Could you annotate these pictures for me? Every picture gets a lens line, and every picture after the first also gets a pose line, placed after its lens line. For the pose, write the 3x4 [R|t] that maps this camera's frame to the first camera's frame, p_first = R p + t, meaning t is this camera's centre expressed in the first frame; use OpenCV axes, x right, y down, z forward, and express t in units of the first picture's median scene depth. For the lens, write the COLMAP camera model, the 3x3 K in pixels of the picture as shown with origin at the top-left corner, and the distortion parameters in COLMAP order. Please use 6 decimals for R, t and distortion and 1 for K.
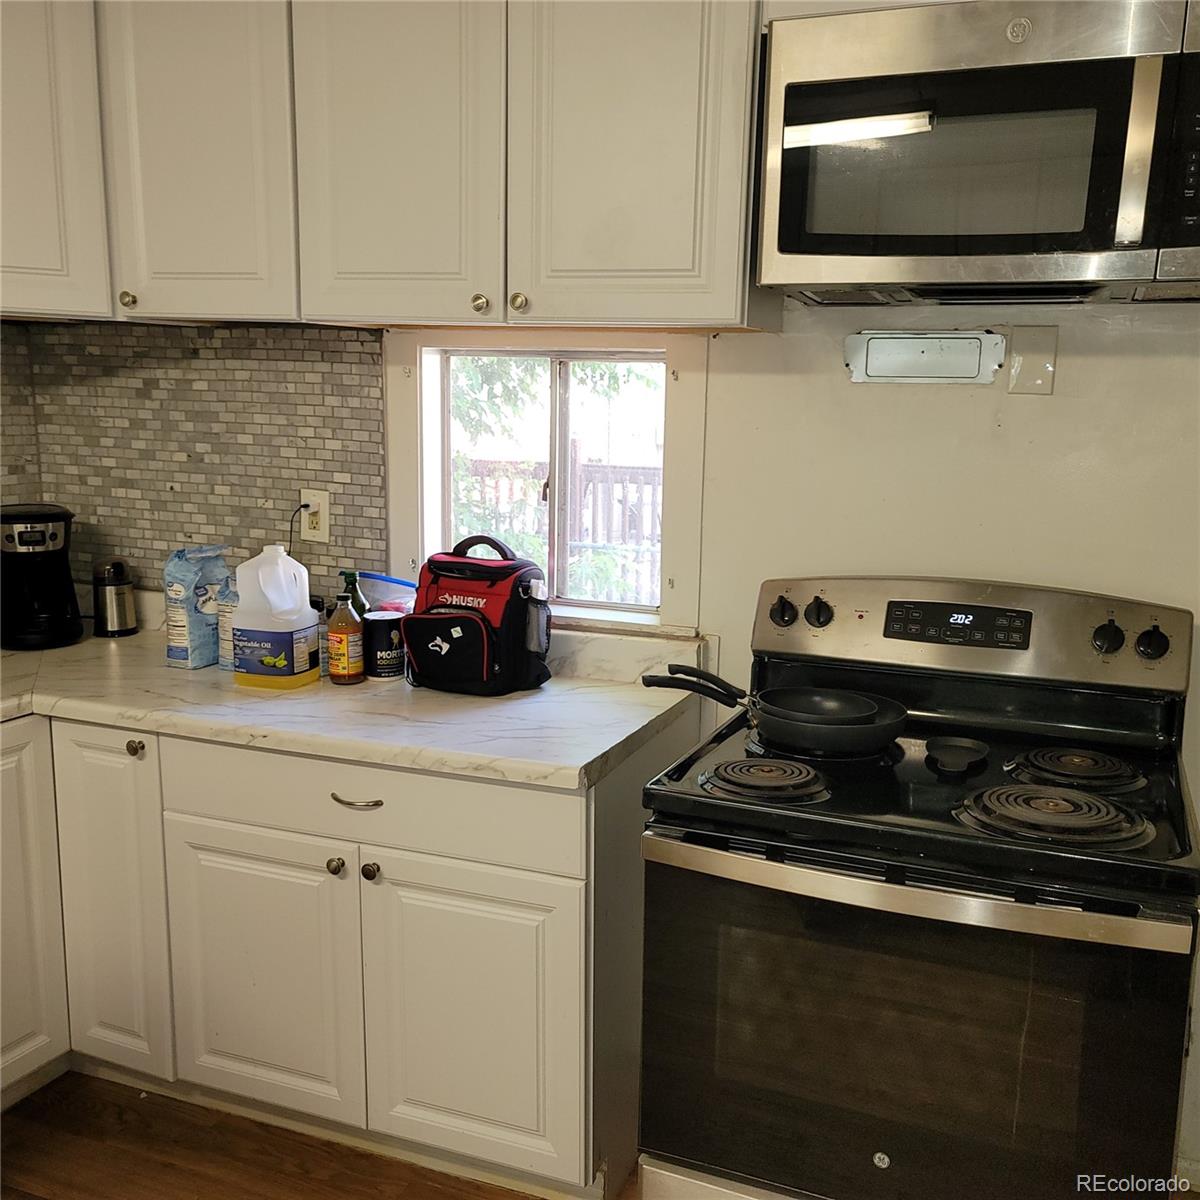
lens RADIAL K [[1176.5, 0, 611.8], [0, 1176.5, 610.4], [0, 0, 1]] dist [0.053370, 0.000000]
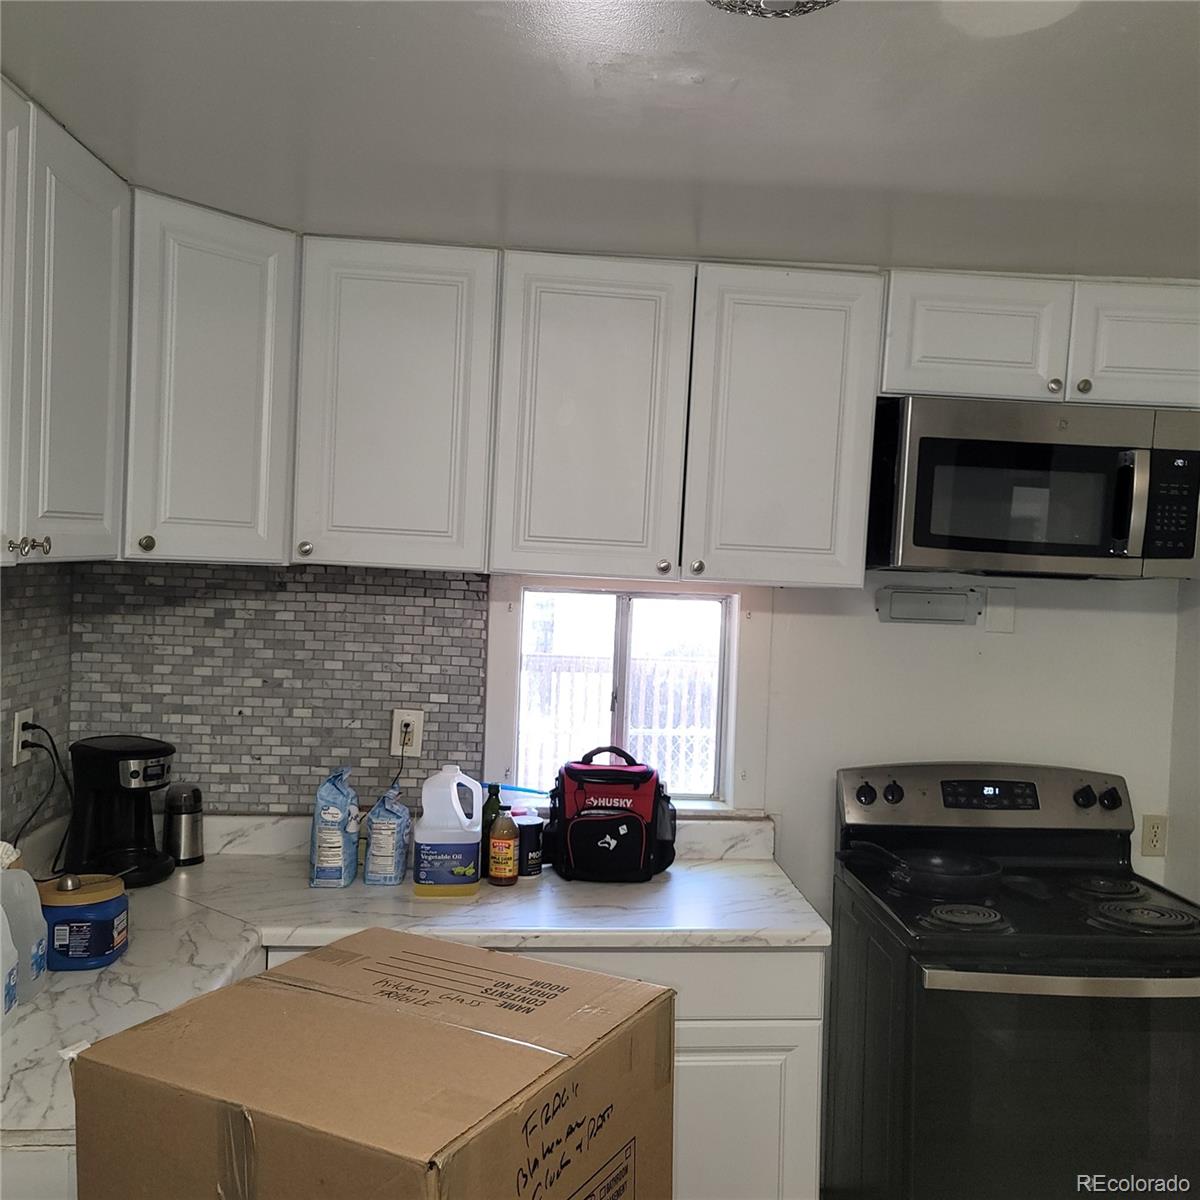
lens RADIAL K [[1176.5, 0, 599.1], [0, 1176.5, 606.3], [0, 0, 1]] dist [0.053370, 0.000000]
pose [[0.893849, -0.003275, 0.448356, -0.655376], [0.062993, 0.990972, -0.118346, -0.062972], [-0.443920, 0.134026, 0.885986, -0.075904]]
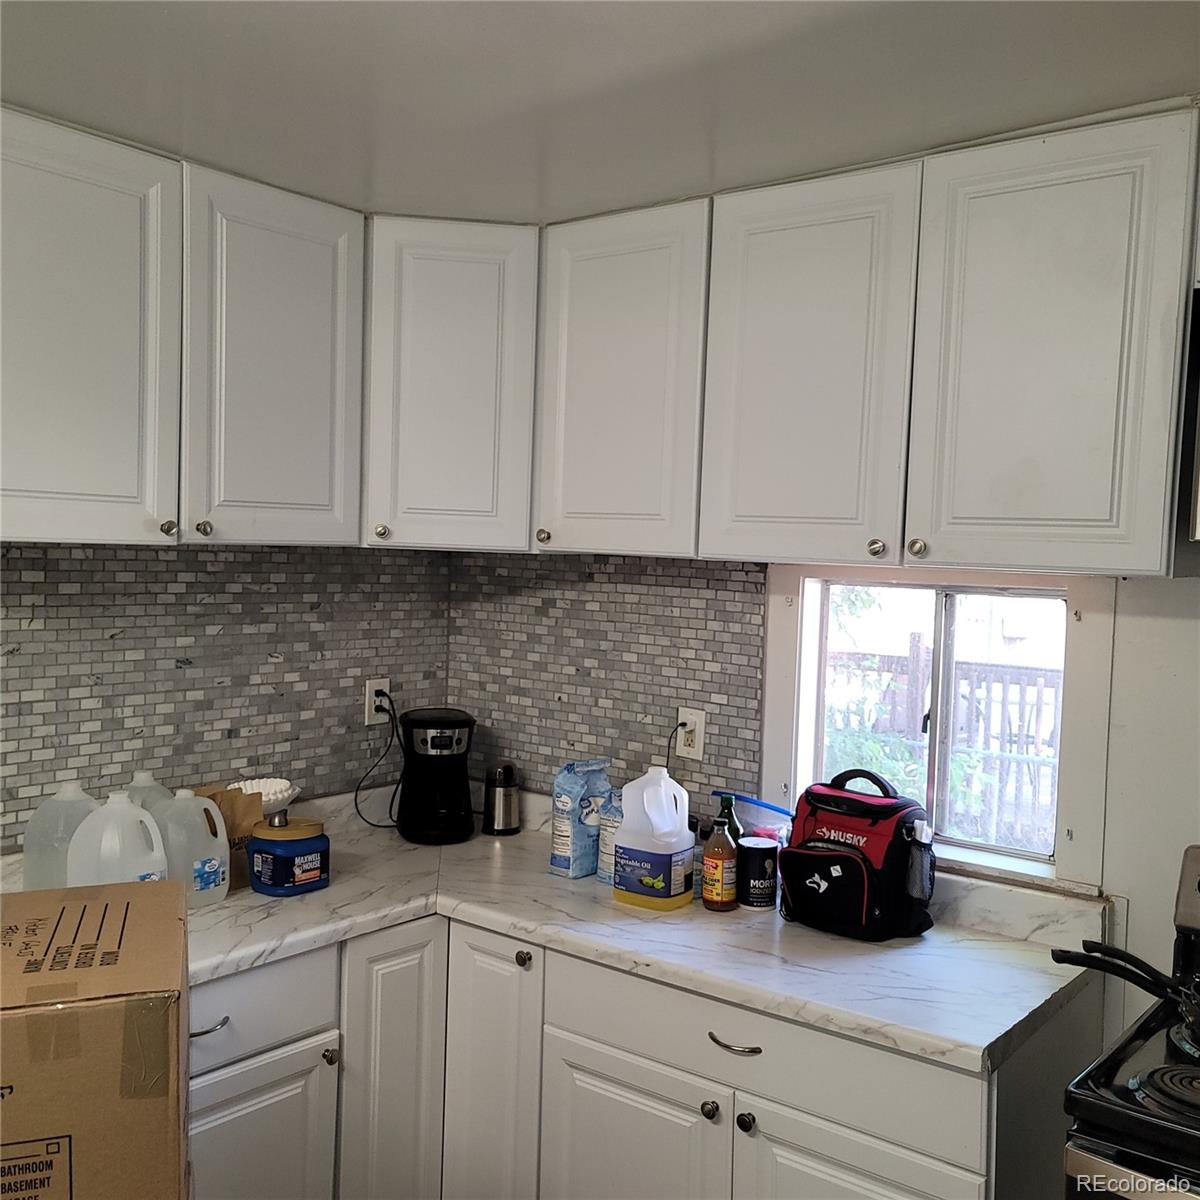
lens RADIAL K [[1176.5, 0, 602.1], [0, 1176.5, 614.2], [0, 0, 1]] dist [0.053370, 0.000000]
pose [[0.961489, 0.025009, -0.273704, -0.052252], [-0.062928, 0.989429, -0.130651, -0.049465], [0.267543, 0.142843, 0.952899, -0.019354]]
